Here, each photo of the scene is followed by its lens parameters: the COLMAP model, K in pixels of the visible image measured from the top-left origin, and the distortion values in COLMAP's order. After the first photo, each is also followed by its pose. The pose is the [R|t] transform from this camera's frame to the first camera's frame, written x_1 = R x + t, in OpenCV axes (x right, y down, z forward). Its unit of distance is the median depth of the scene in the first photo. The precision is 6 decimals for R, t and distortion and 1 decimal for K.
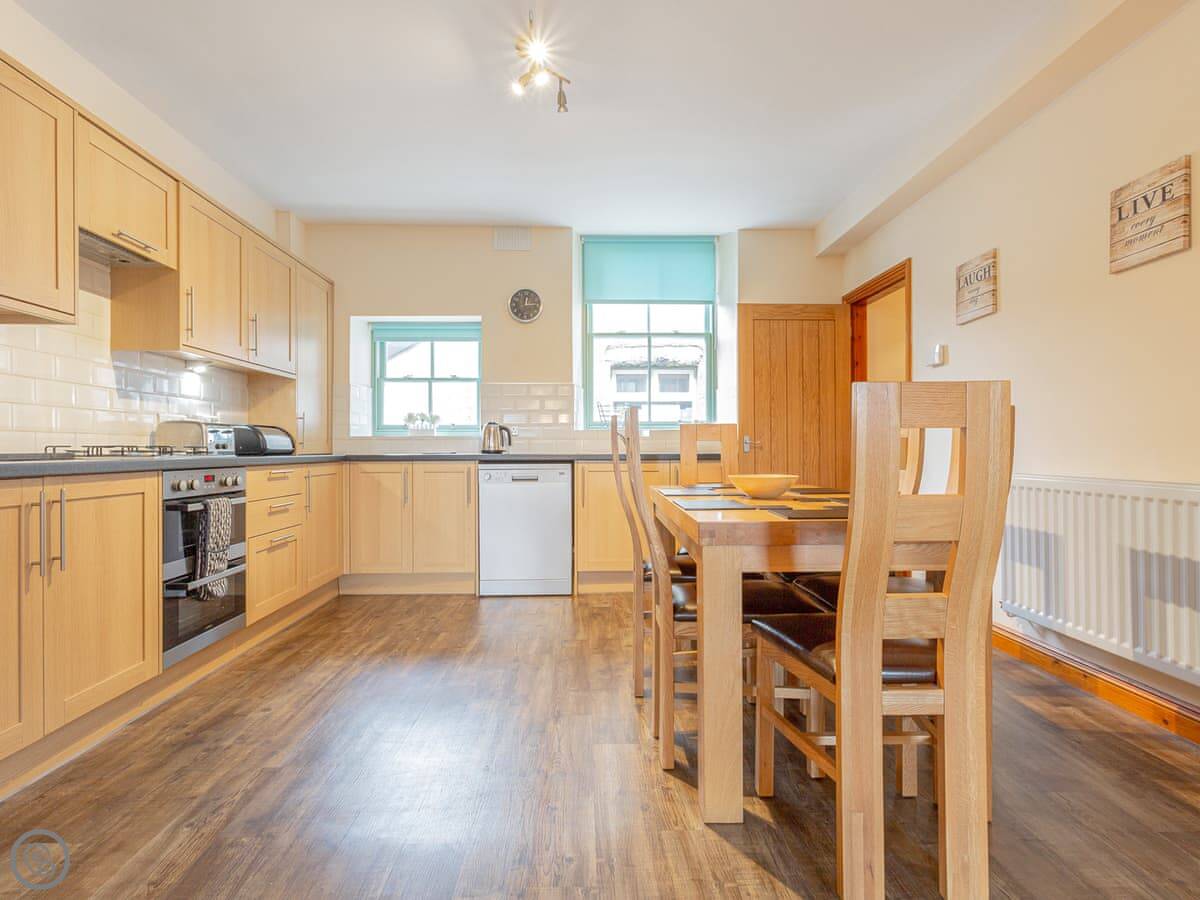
lens RADIAL K [[658.9, 0, 600.0], [0, 658.9, 450.0], [0, 0, 1]] dist [0.000263, 0.000485]
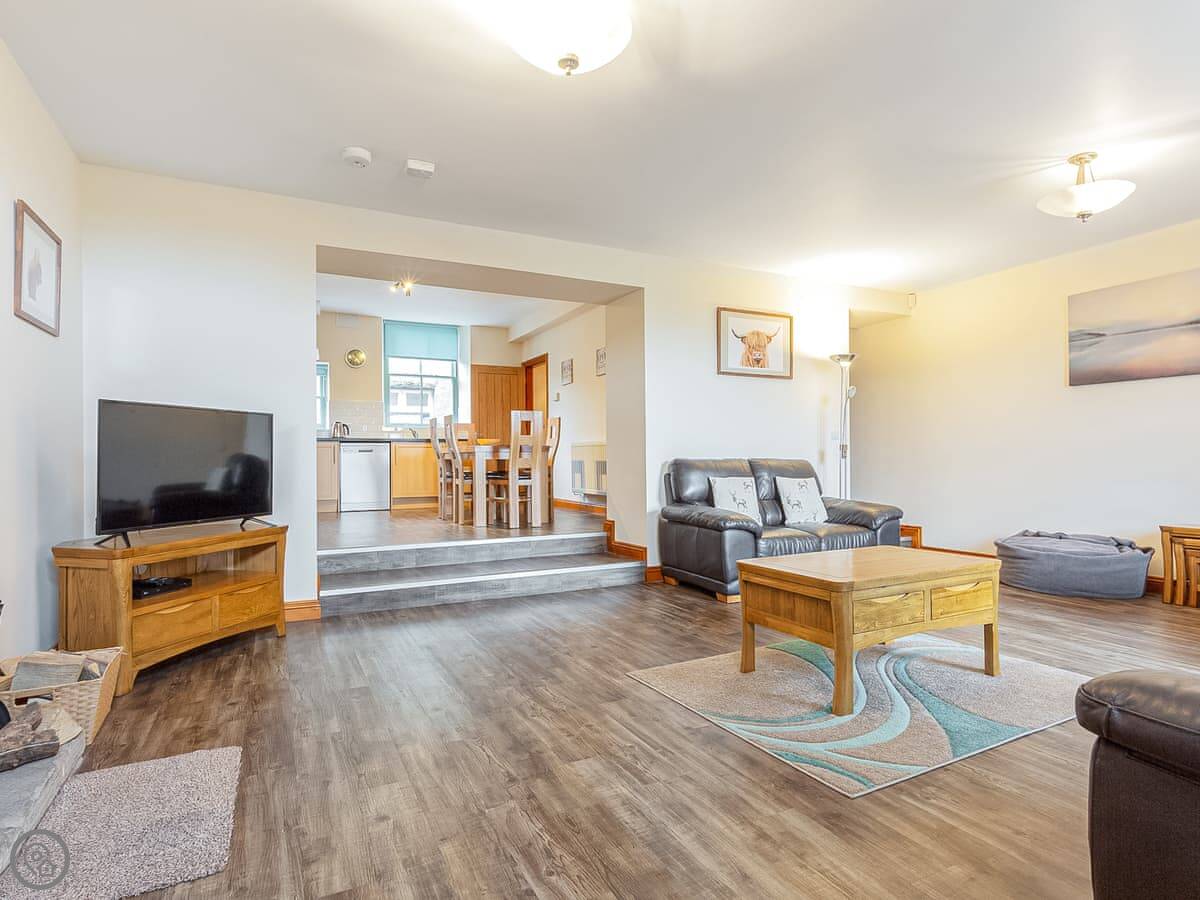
lens RADIAL K [[658.9, 0, 600.0], [0, 658.9, 450.0], [0, 0, 1]] dist [0.000263, 0.000485]
pose [[0.905949, 0.002831, 0.423378, -0.278021], [0.005185, 0.999828, -0.017781, 0.072146], [-0.423356, 0.018304, 0.905779, -0.958859]]
